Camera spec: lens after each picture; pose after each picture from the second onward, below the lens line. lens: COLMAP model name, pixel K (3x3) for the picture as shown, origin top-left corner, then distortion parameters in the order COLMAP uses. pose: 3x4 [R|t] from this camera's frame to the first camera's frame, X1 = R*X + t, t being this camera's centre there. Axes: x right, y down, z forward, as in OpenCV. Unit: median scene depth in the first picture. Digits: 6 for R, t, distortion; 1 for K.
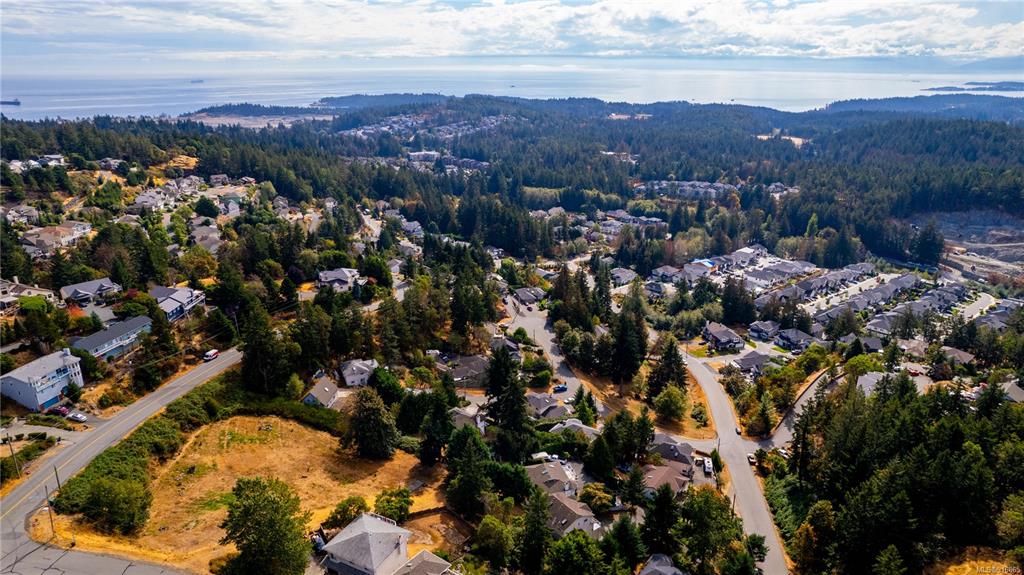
lens RADIAL K [[646.6, 0, 516.9], [0, 646.6, 289.7], [0, 0, 1]] dist [-0.079362, 0.060022]
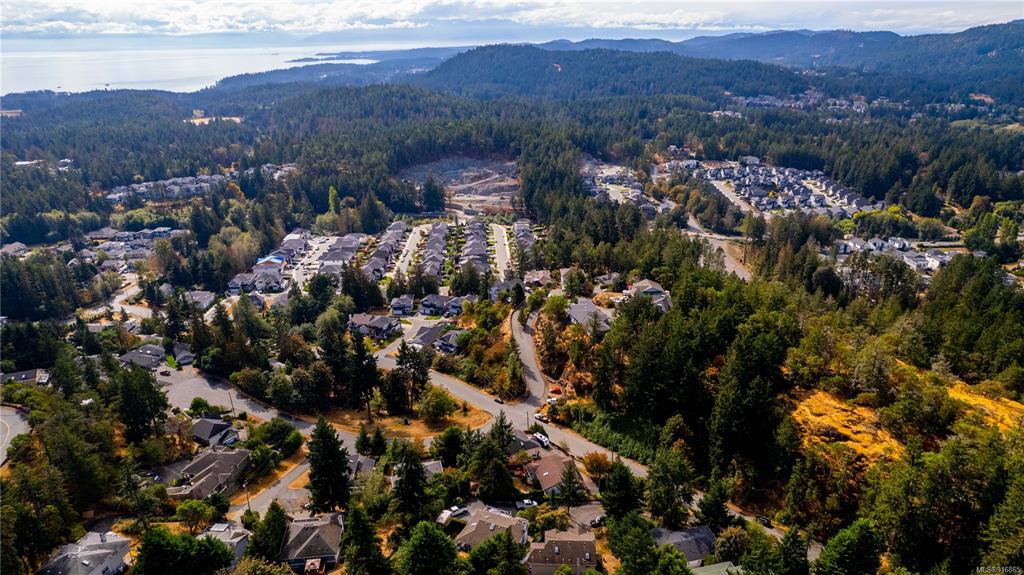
lens RADIAL K [[646.6, 0, 516.9], [0, 646.6, 289.7], [0, 0, 1]] dist [-0.079362, 0.060022]
pose [[0.630088, -0.289759, 0.720436, -0.105631], [0.265938, 0.952188, 0.150382, -0.030735], [-0.729565, 0.096838, 0.677020, 0.087028]]
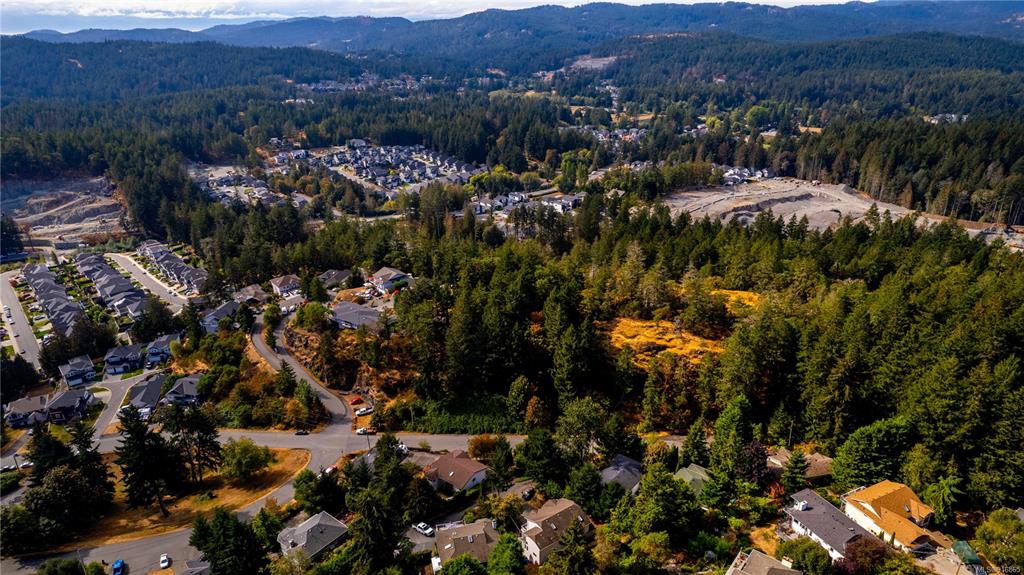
lens RADIAL K [[646.6, 0, 516.9], [0, 646.6, 289.7], [0, 0, 1]] dist [-0.079362, 0.060022]
pose [[0.010891, -0.386161, 0.922367, -0.130863], [0.334004, 0.870847, 0.360648, -0.057203], [-0.942509, 0.304146, 0.138464, 0.168999]]
